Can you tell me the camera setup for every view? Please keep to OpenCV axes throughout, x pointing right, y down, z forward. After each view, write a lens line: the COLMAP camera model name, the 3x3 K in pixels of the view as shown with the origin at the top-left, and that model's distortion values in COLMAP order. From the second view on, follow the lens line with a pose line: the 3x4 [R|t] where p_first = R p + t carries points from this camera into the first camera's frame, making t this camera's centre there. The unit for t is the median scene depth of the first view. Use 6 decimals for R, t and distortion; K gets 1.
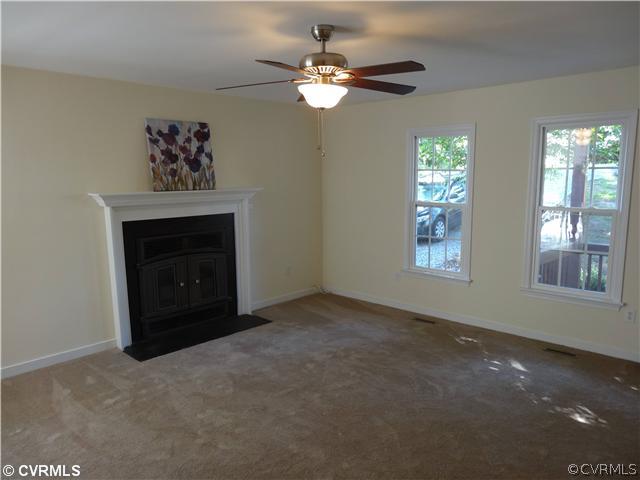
lens RADIAL K [[462.5, 0, 320.0], [0, 462.5, 240.0], [0, 0, 1]] dist [-0.001481, -0.001591]
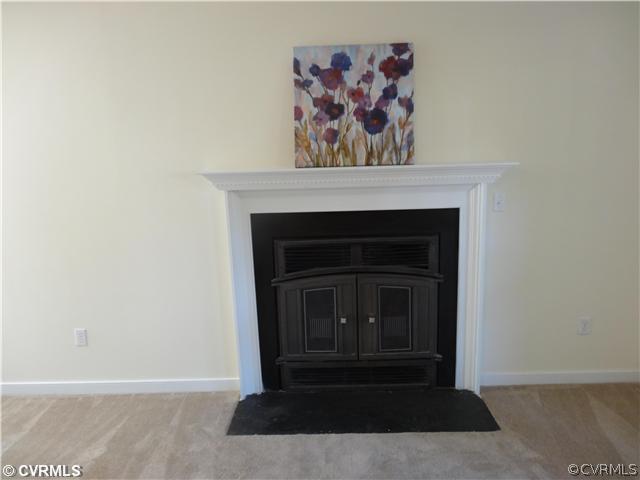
lens RADIAL K [[462.5, 0, 320.0], [0, 462.5, 240.0], [0, 0, 1]] dist [-0.001481, -0.001591]
pose [[0.676161, 0.122078, -0.726570, 0.115814], [-0.080724, 0.992515, 0.091638, -0.064856], [0.732318, -0.003310, 0.680954, 0.571027]]
